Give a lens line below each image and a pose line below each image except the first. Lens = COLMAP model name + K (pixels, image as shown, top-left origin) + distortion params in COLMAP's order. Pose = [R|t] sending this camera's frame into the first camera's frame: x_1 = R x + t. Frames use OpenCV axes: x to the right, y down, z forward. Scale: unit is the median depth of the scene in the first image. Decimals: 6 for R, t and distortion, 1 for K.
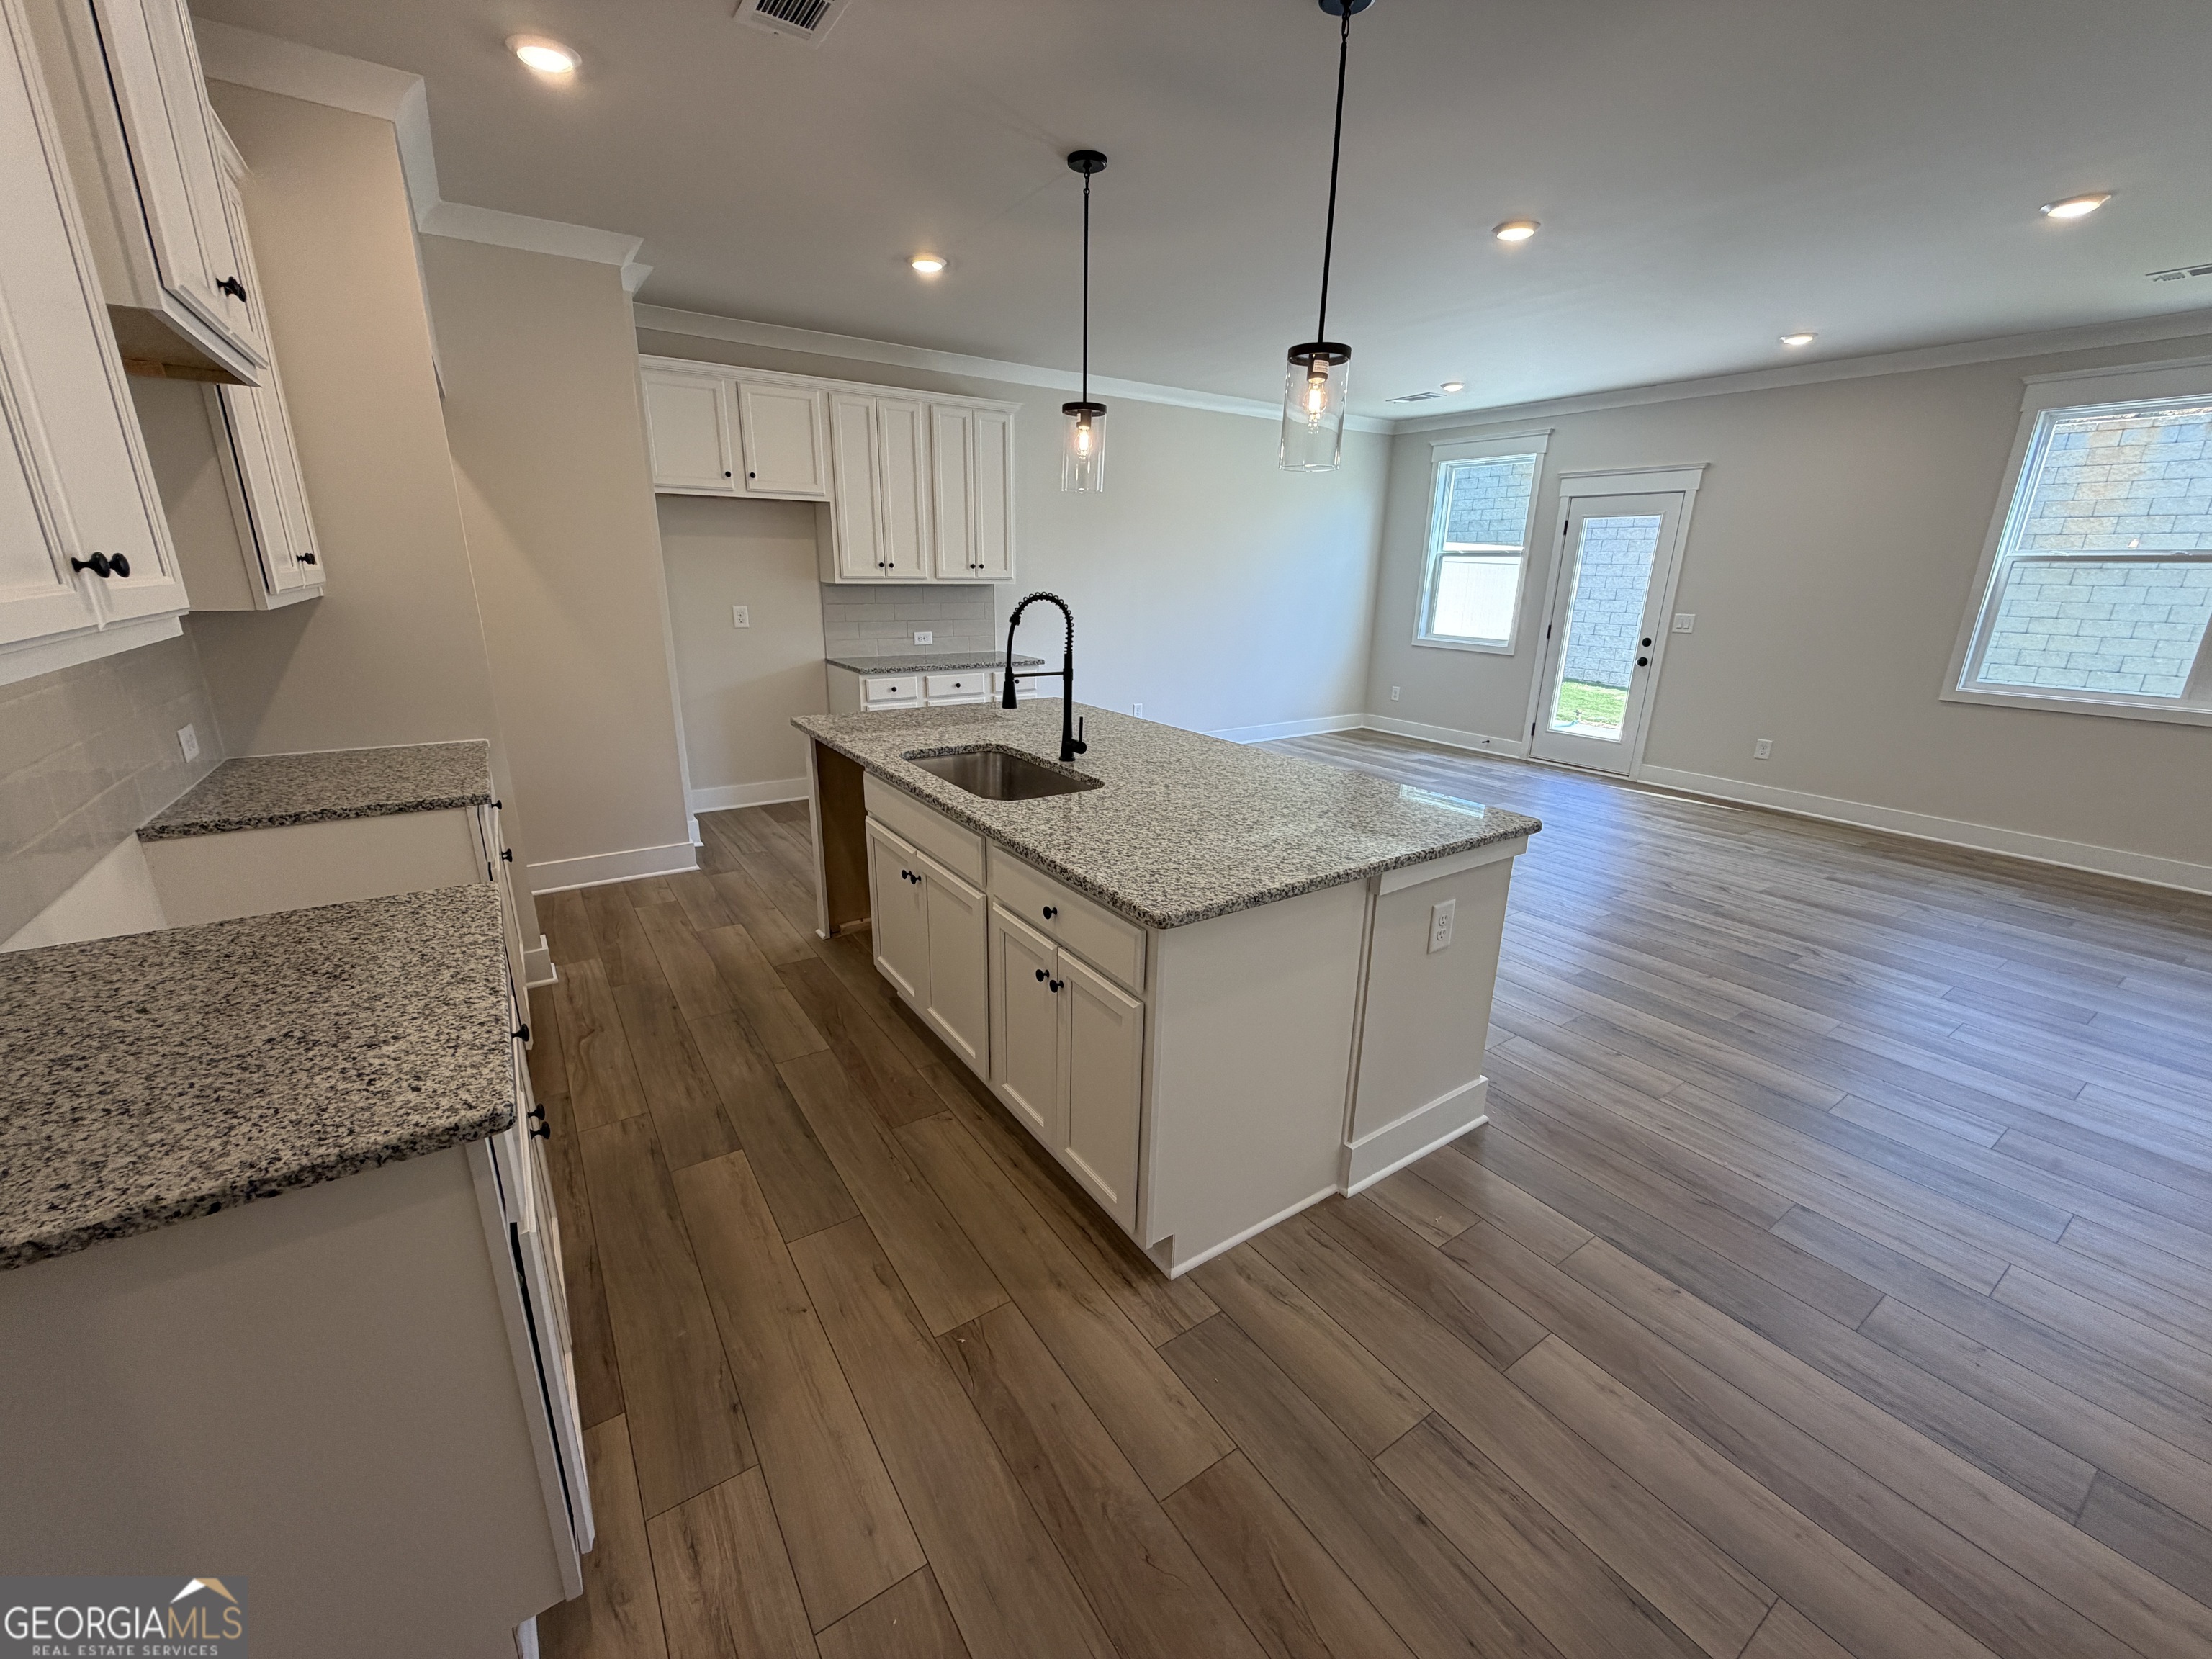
lens RADIAL K [[885.5, 0, 1102.5], [0, 885.5, 835.2], [0, 0, 1]] dist [-0.000896, 0.000323]
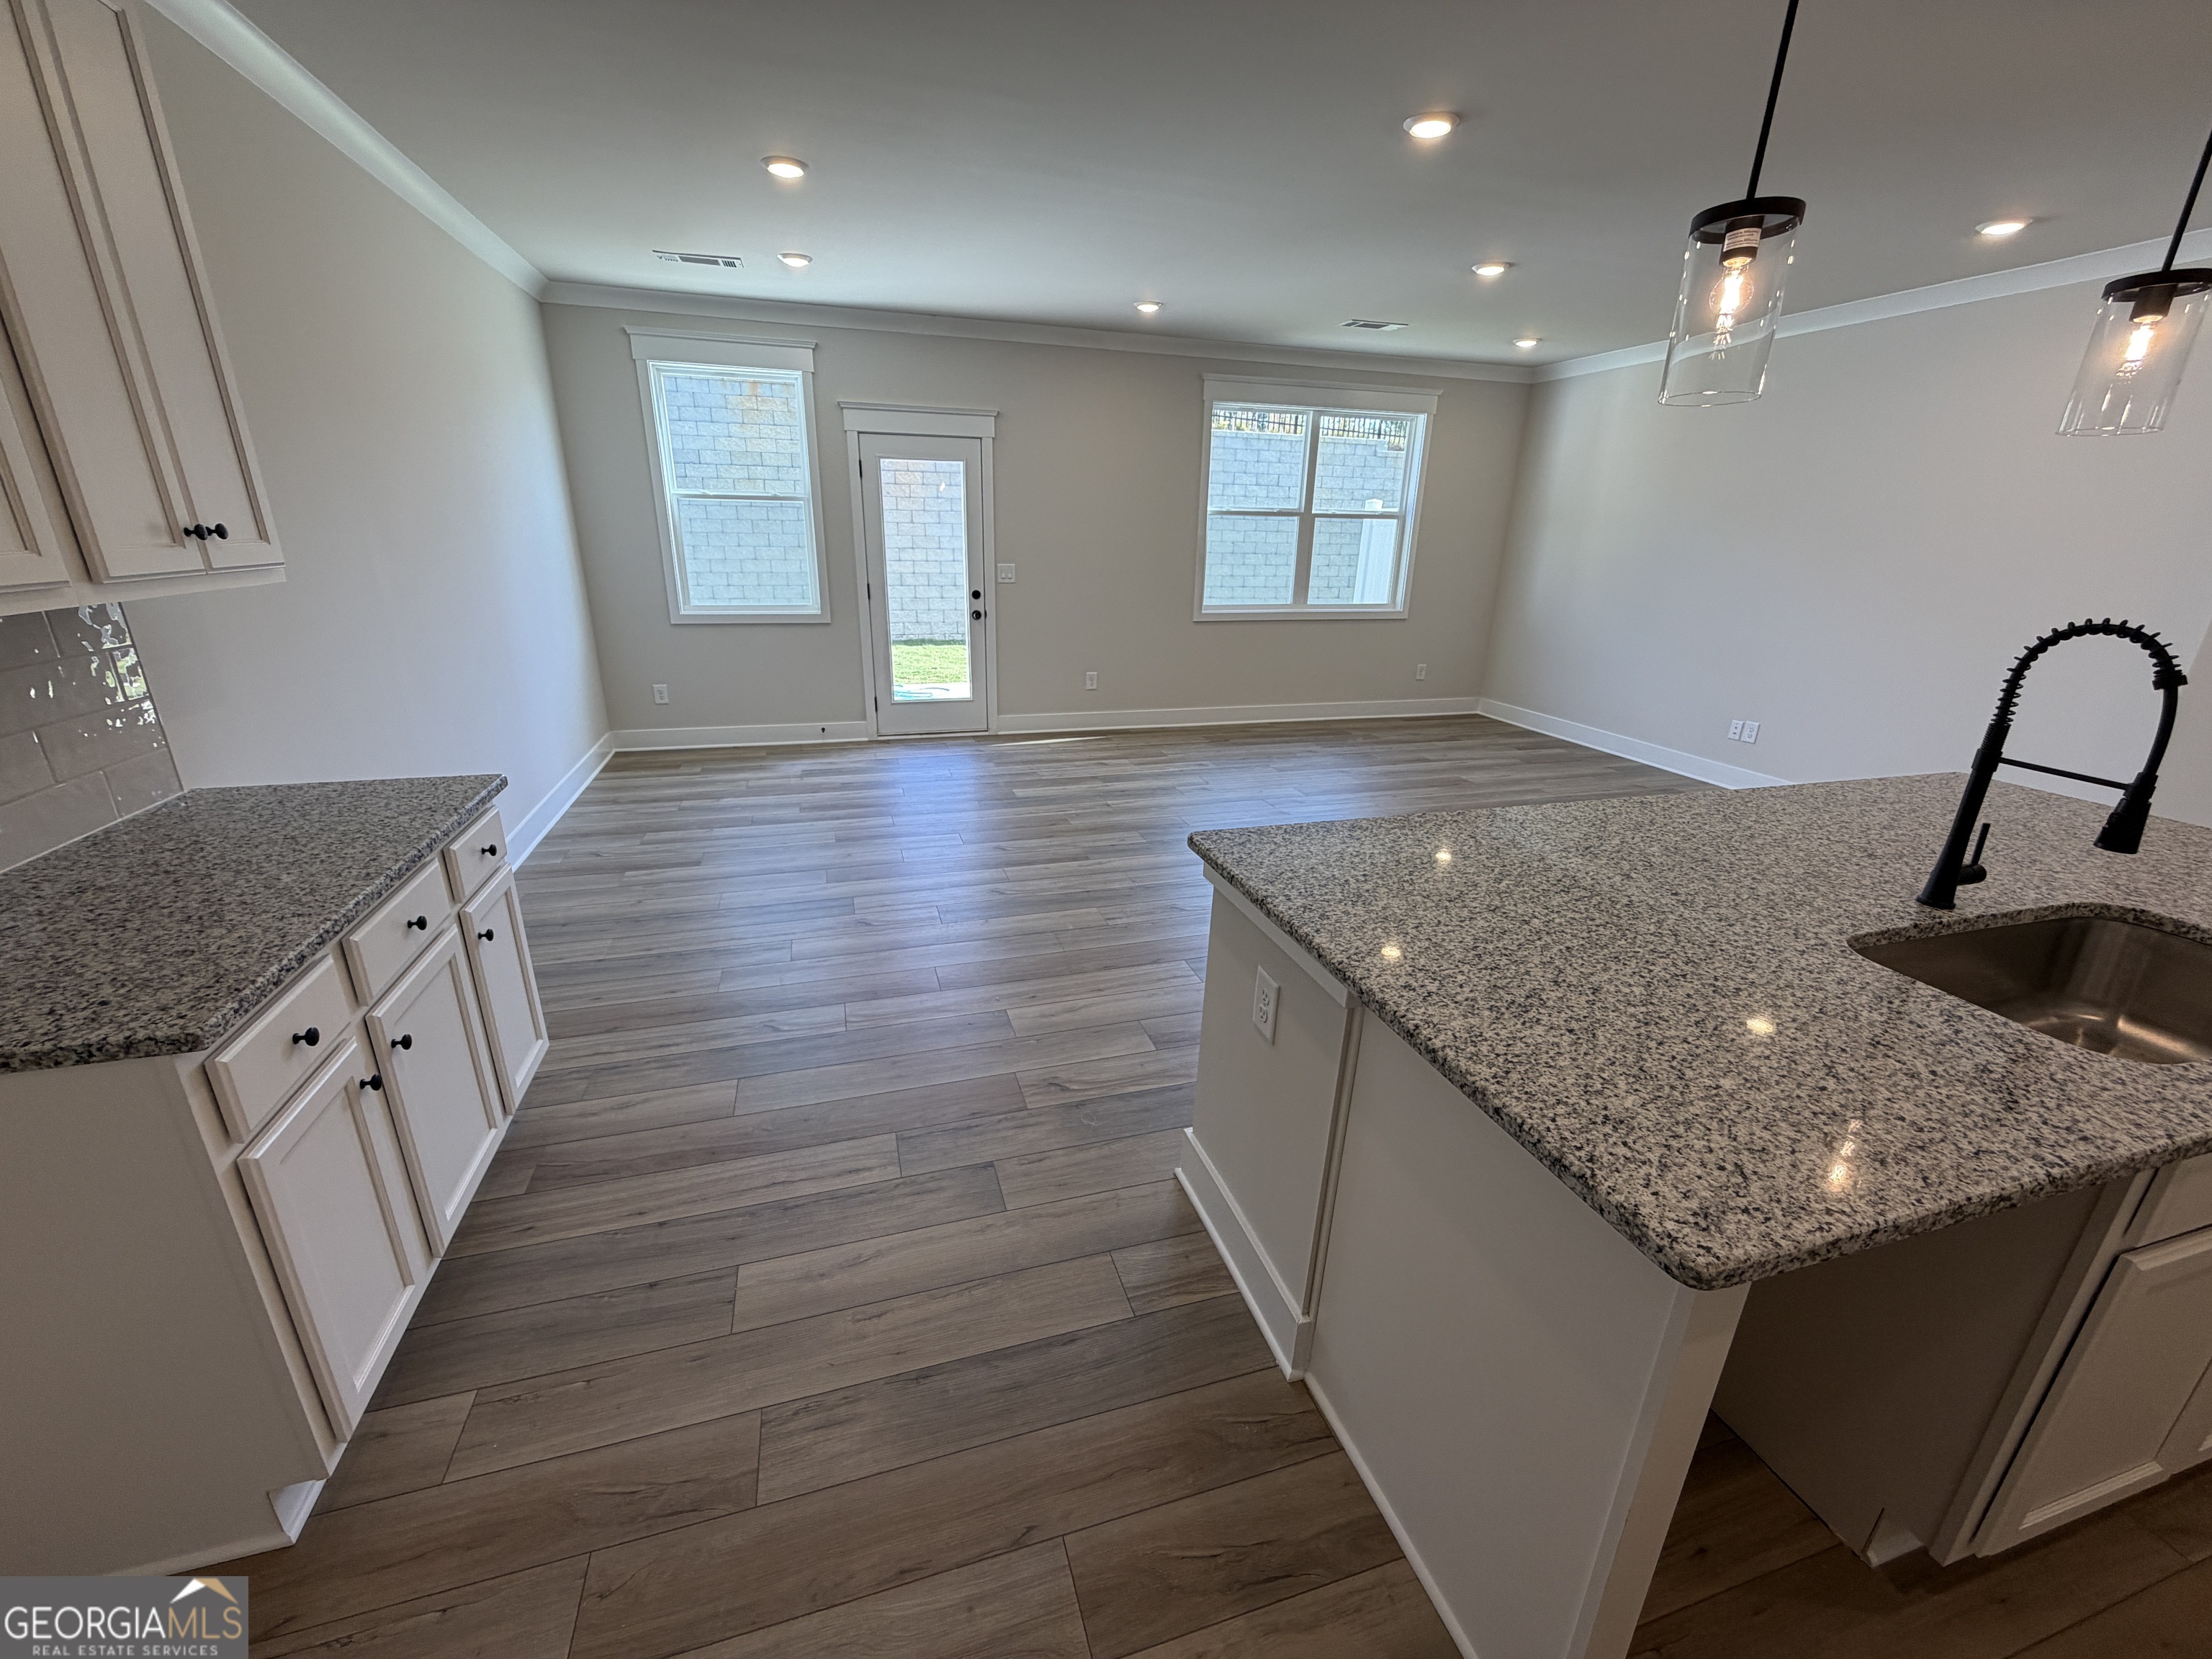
lens RADIAL K [[885.5, 0, 1099.4], [0, 885.5, 832.8], [0, 0, 1]] dist [-0.000896, 0.000323]
pose [[0.299810, -0.325004, 0.896932, -0.660724], [0.263663, 0.931789, 0.249502, -0.390420], [-0.916840, 0.161684, 0.365051, 1.210785]]
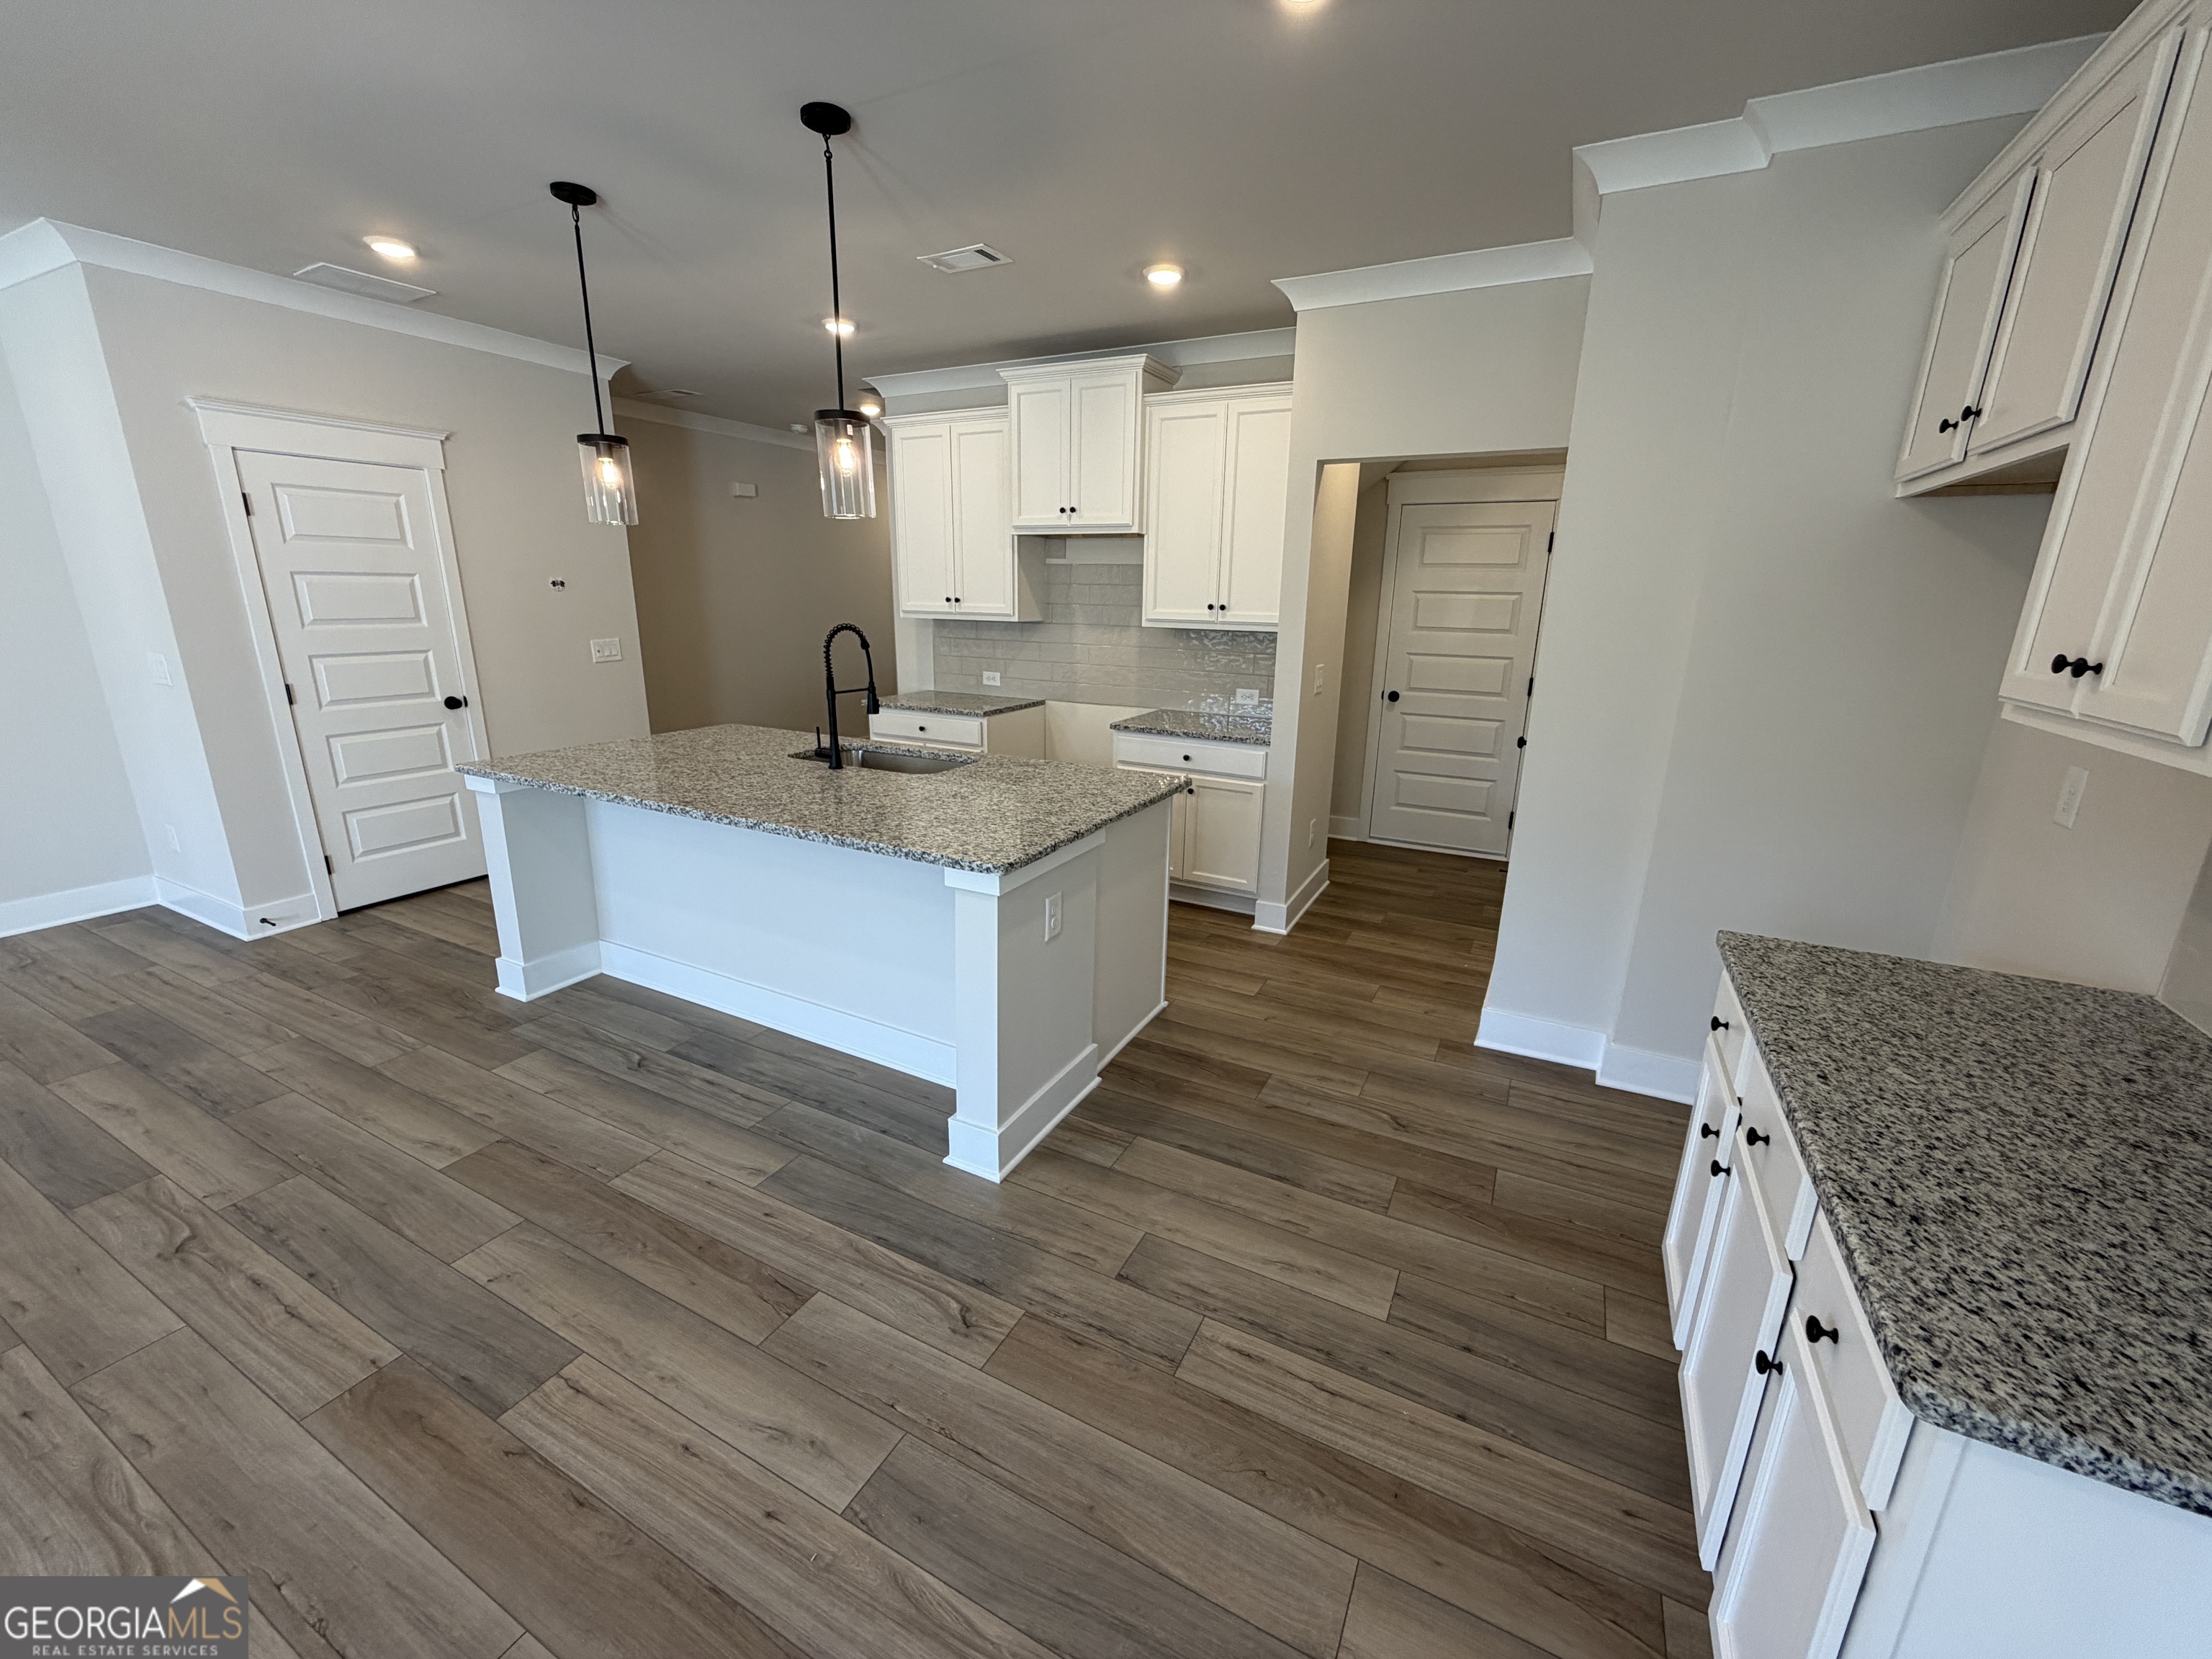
lens RADIAL K [[885.5, 0, 1102.4], [0, 885.5, 832.9], [0, 0, 1]] dist [-0.000896, 0.000323]
pose [[-0.880045, 0.094337, -0.465427, 0.190766], [-0.170053, 0.852478, 0.494331, -0.608617], [0.443400, 0.514180, -0.734177, 1.935654]]
